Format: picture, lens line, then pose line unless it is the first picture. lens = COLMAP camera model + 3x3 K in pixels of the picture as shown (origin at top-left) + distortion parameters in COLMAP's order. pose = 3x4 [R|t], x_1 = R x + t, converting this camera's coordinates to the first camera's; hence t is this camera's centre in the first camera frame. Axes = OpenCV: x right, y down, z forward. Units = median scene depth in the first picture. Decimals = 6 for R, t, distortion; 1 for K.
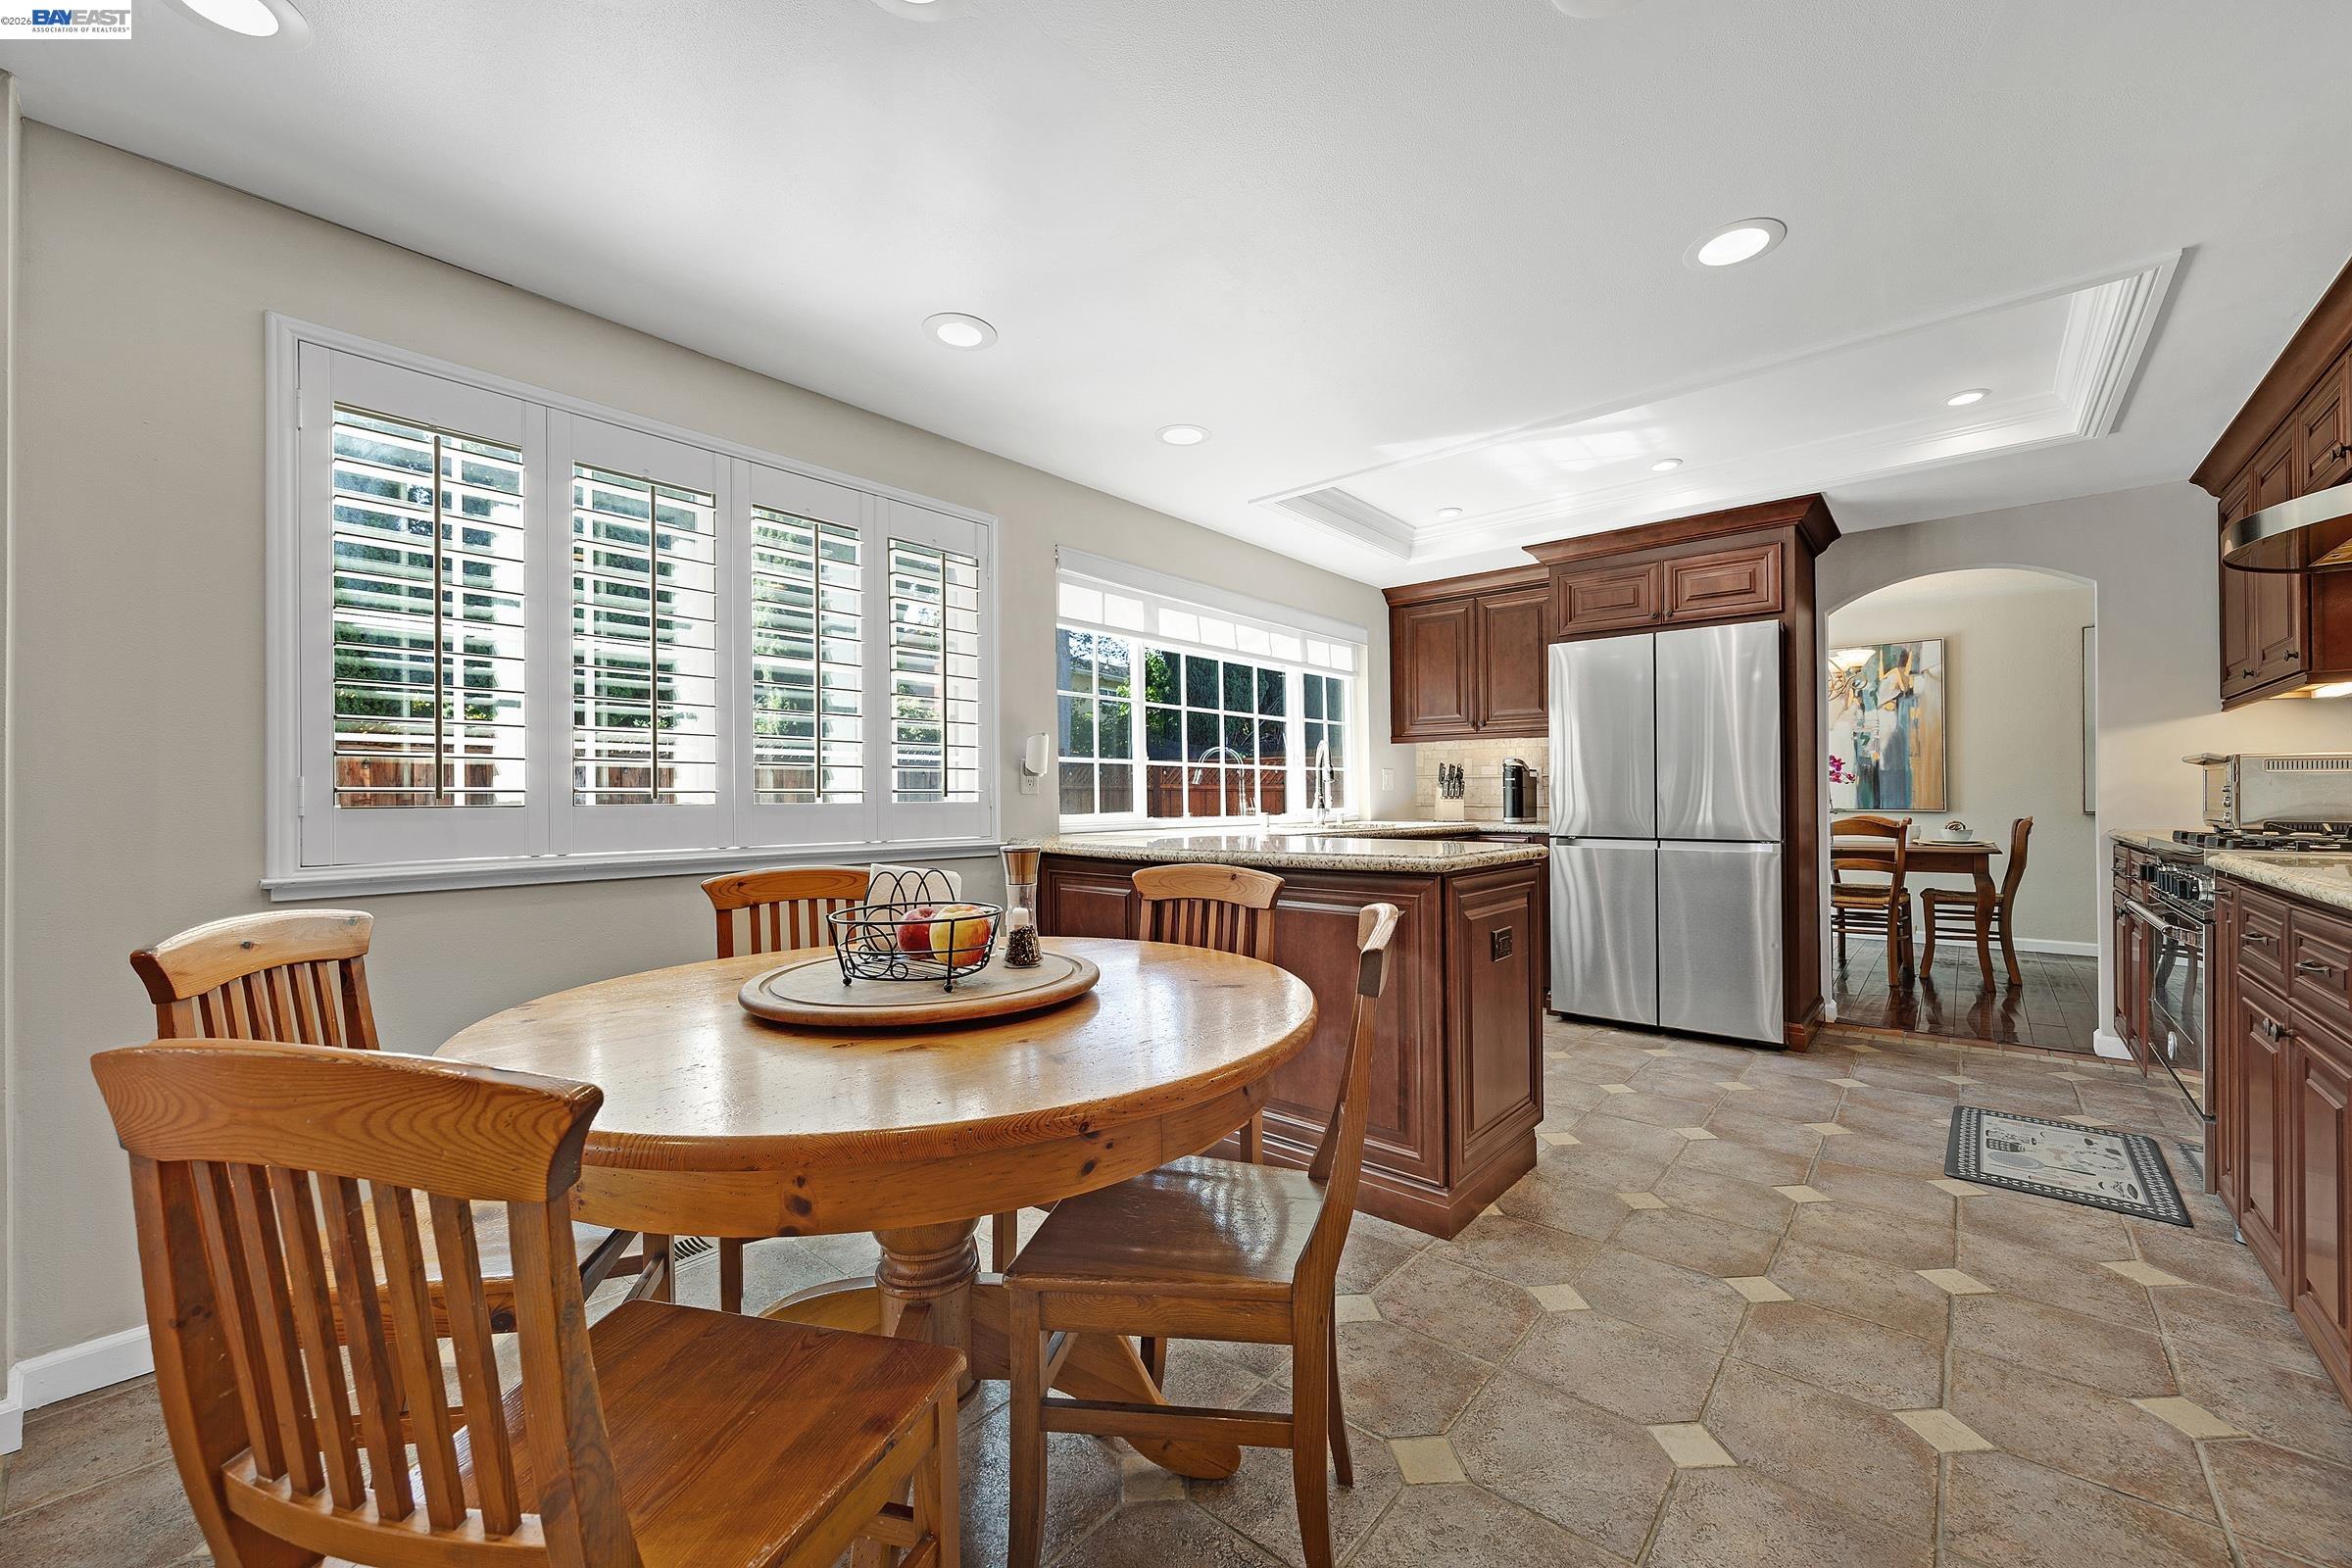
lens RADIAL K [[906.9, 0, 1159.9], [0, 906.9, 793.5], [0, 0, 1]] dist [0.001519, 0.000361]
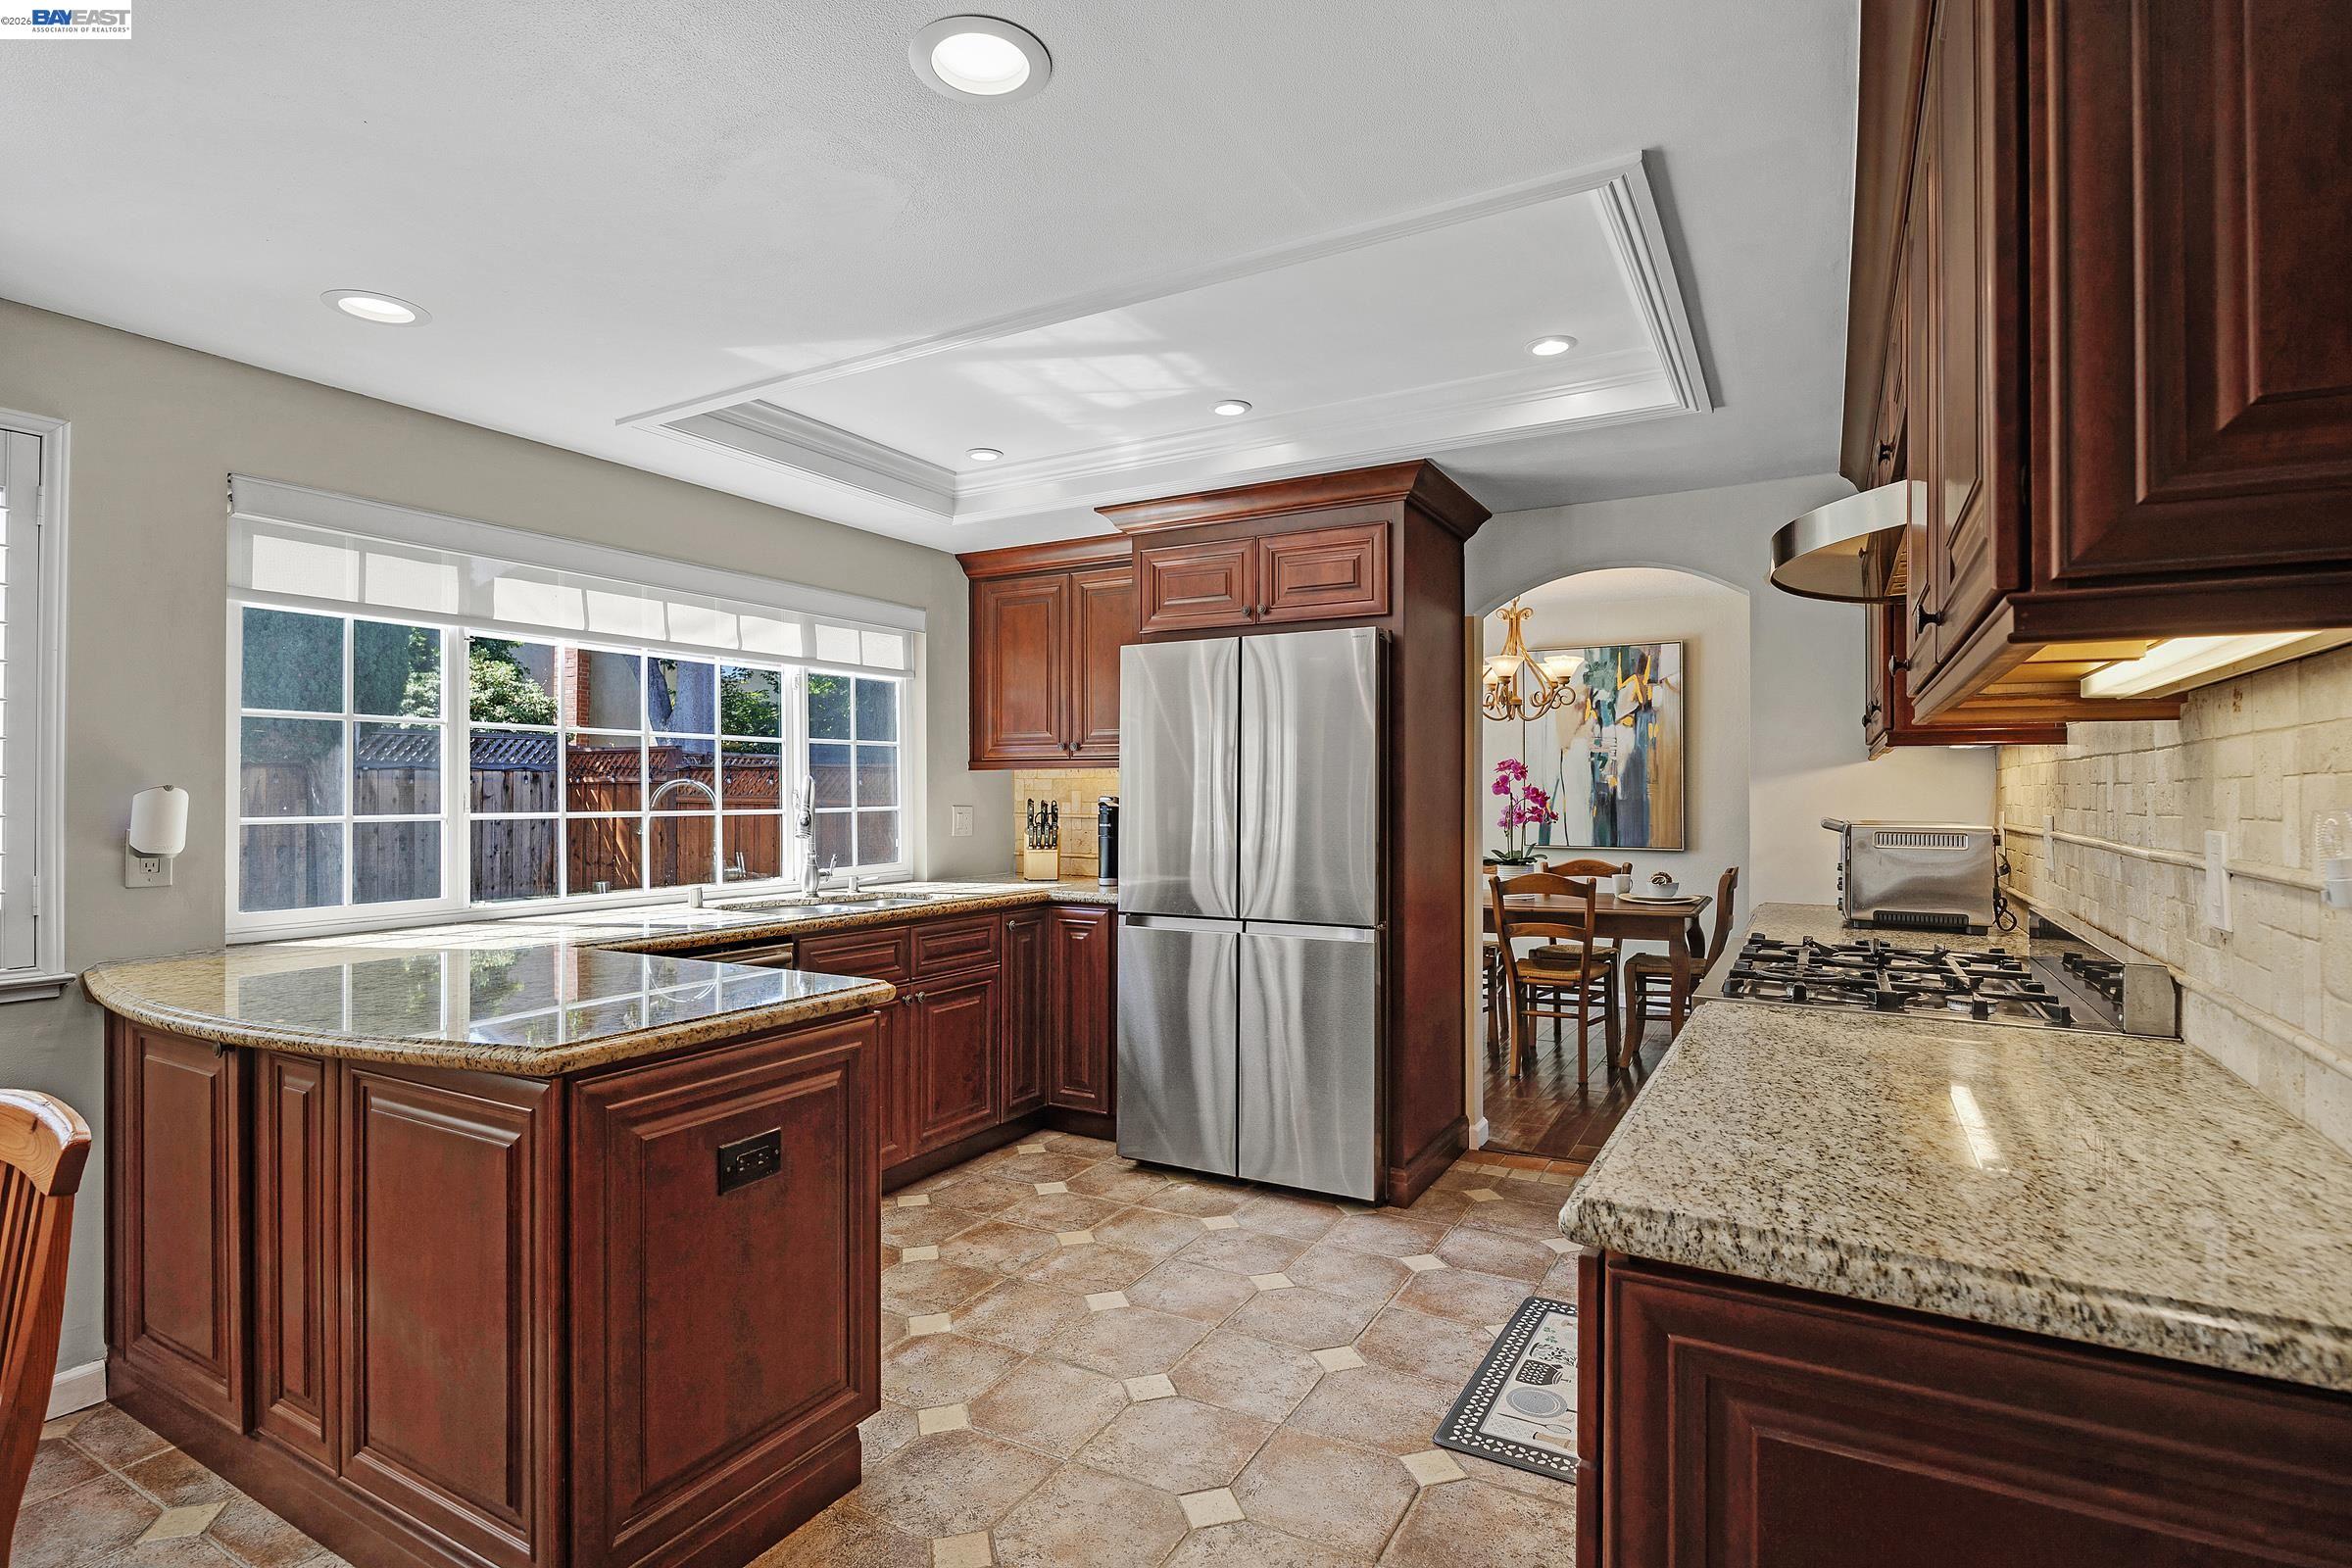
lens RADIAL K [[1149.1, 0, 1166.1], [0, 1149.1, 788.0], [0, 0, 1]] dist [-0.010844, -0.000639]
pose [[0.979968, 0.002319, 0.199142, 0.296757], [-0.001931, 0.999996, -0.002145, -0.051904], [-0.199147, 0.001717, 0.979968, 0.104681]]
